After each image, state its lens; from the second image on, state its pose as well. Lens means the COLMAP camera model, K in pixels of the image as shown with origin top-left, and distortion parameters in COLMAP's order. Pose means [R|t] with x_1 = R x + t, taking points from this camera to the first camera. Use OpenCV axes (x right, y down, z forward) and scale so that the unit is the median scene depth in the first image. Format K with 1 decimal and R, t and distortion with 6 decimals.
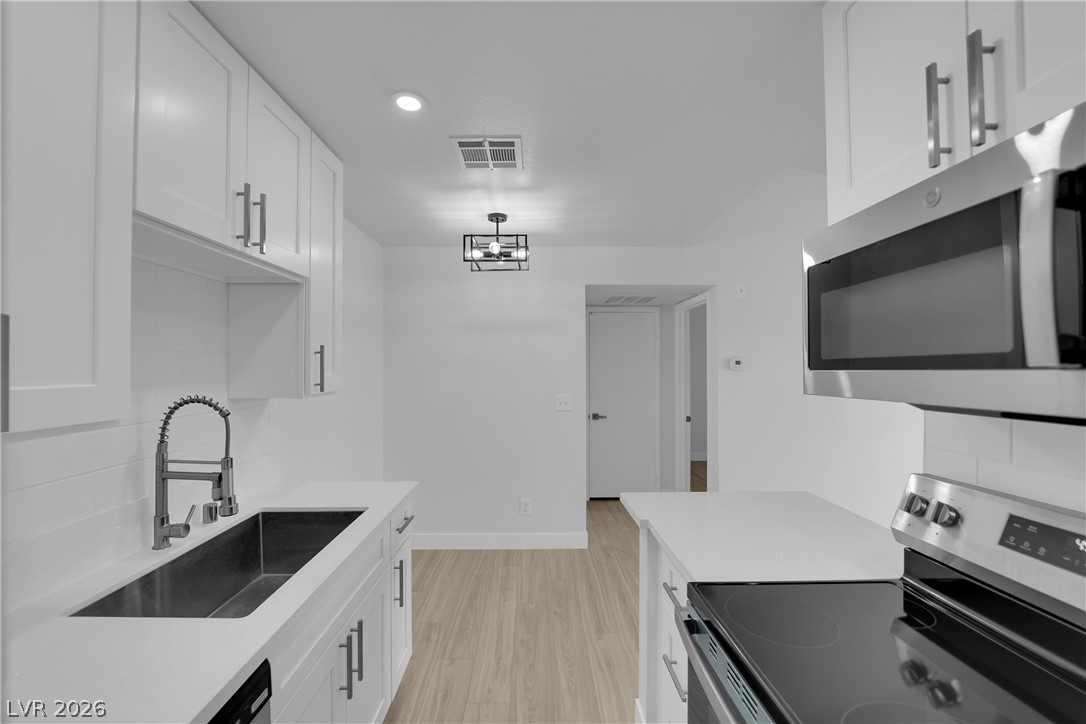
lens RADIAL K [[437.8, 0, 539.1], [0, 437.8, 362.0], [0, 0, 1]] dist [-0.013624, -0.002102]
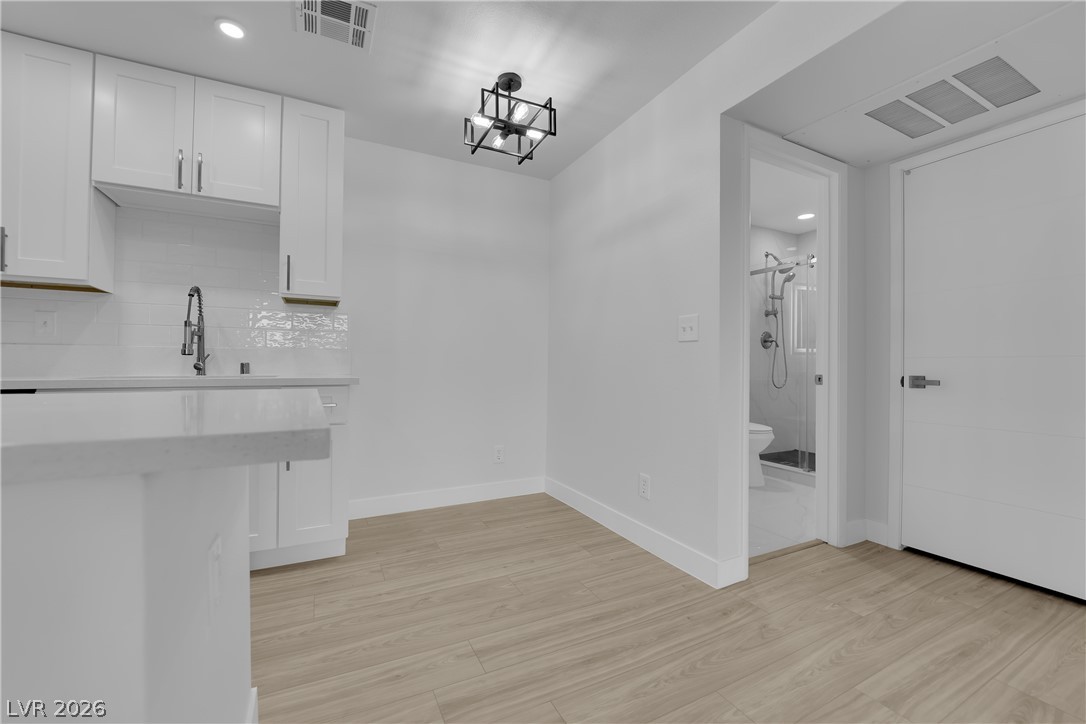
lens RADIAL K [[437.8, 0, 539.7], [0, 437.8, 363.2], [0, 0, 1]] dist [-0.013624, -0.002102]
pose [[0.437397, 0.001727, -0.899267, 0.827250], [-0.003520, 0.999994, 0.000209, 0.231767], [0.899262, 0.003074, 0.437400, 0.909517]]
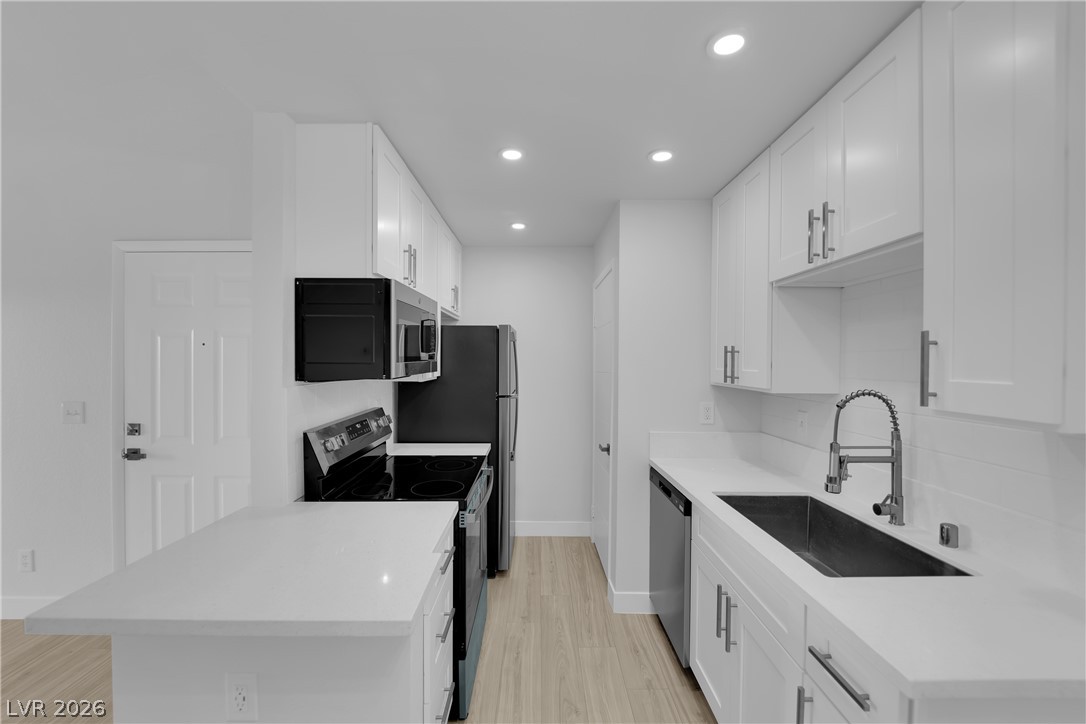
lens RADIAL K [[437.8, 0, 539.8], [0, 437.8, 363.1], [0, 0, 1]] dist [-0.013624, -0.002102]
pose [[-0.999901, -0.006032, 0.012741, 0.031155], [-0.006037, 0.999982, -0.000373, 0.008229], [-0.012738, -0.000450, -0.999919, 1.330023]]
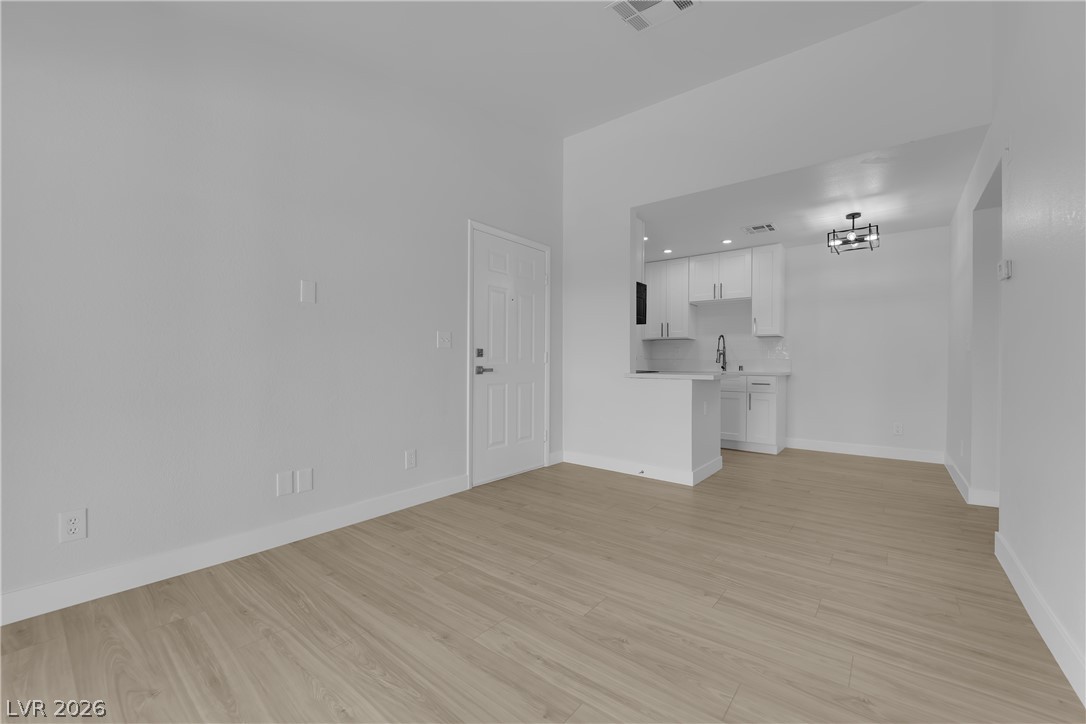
lens RADIAL K [[437.8, 0, 535.9], [0, 437.8, 360.9], [0, 0, 1]] dist [-0.013624, -0.002102]
pose [[-0.641660, -0.008651, -0.766941, 2.234772], [-0.002175, 0.999953, -0.009460, 0.231708], [0.766987, -0.004402, -0.641648, 1.443407]]
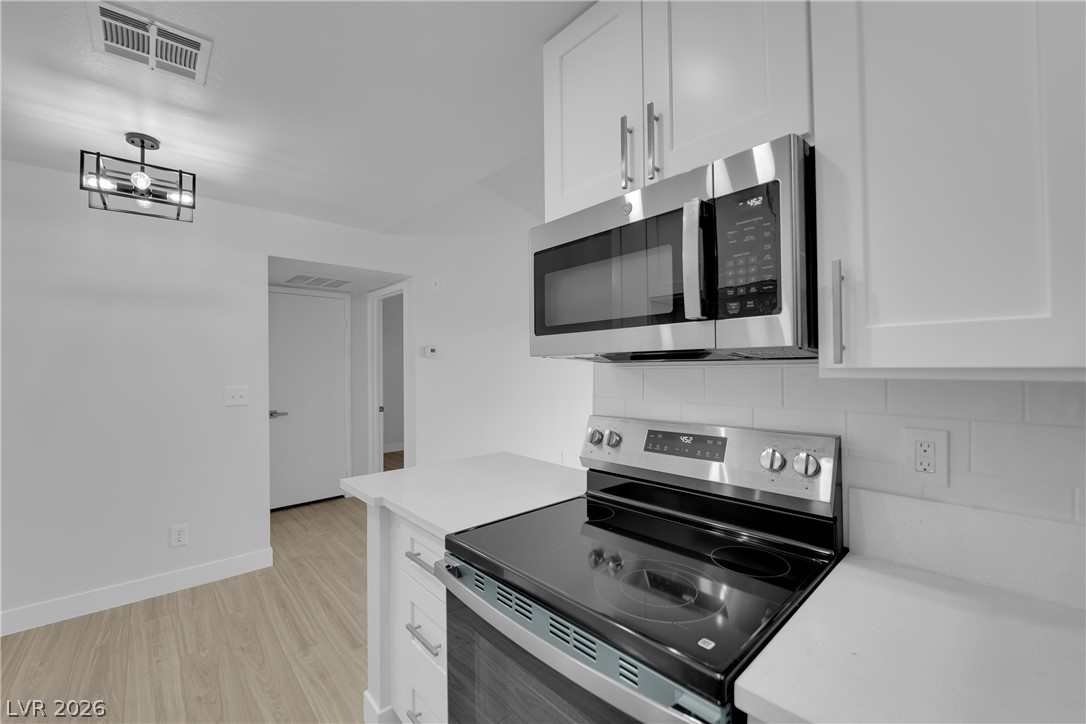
lens RADIAL K [[437.8, 0, 539.5], [0, 437.8, 363.7], [0, 0, 1]] dist [-0.013624, -0.002102]
pose [[0.749891, -0.001543, 0.661560, -0.095131], [-0.001642, 0.999990, 0.004193, 0.045869], [-0.661560, -0.004230, 0.749881, 0.033221]]
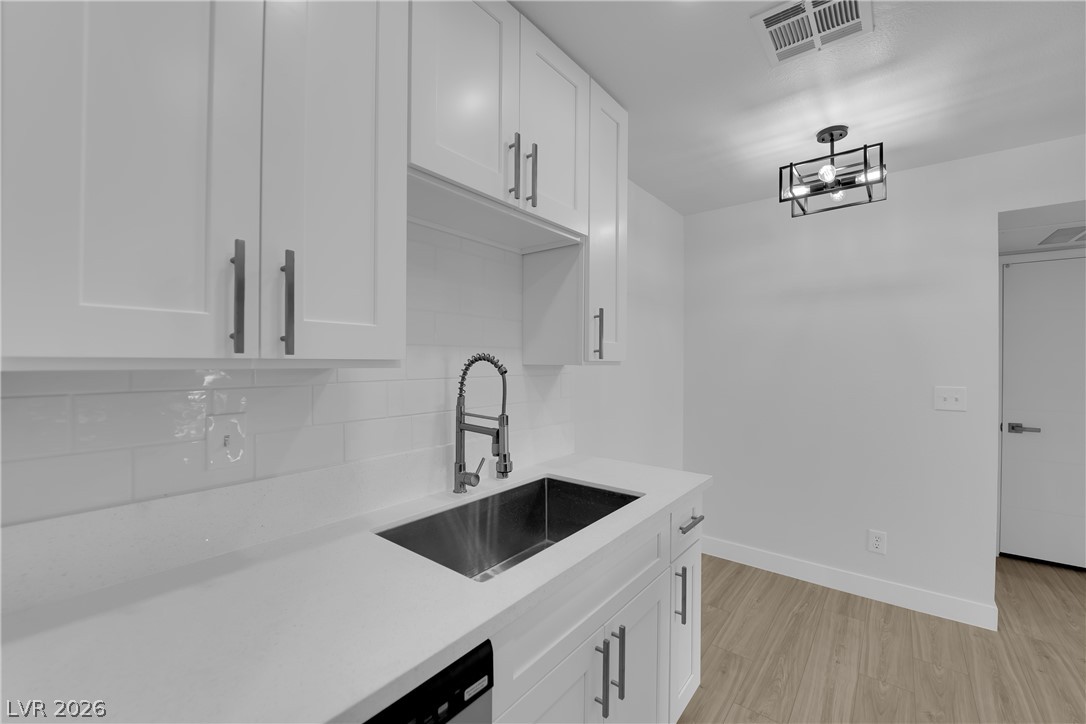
lens RADIAL K [[437.8, 0, 539.2], [0, 437.8, 362.4], [0, 0, 1]] dist [-0.013624, -0.002102]
pose [[0.765967, 0.008089, -0.642829, -0.003638], [-0.002309, 0.999949, 0.009831, 0.054740], [0.642876, -0.006046, 0.765946, 0.172078]]
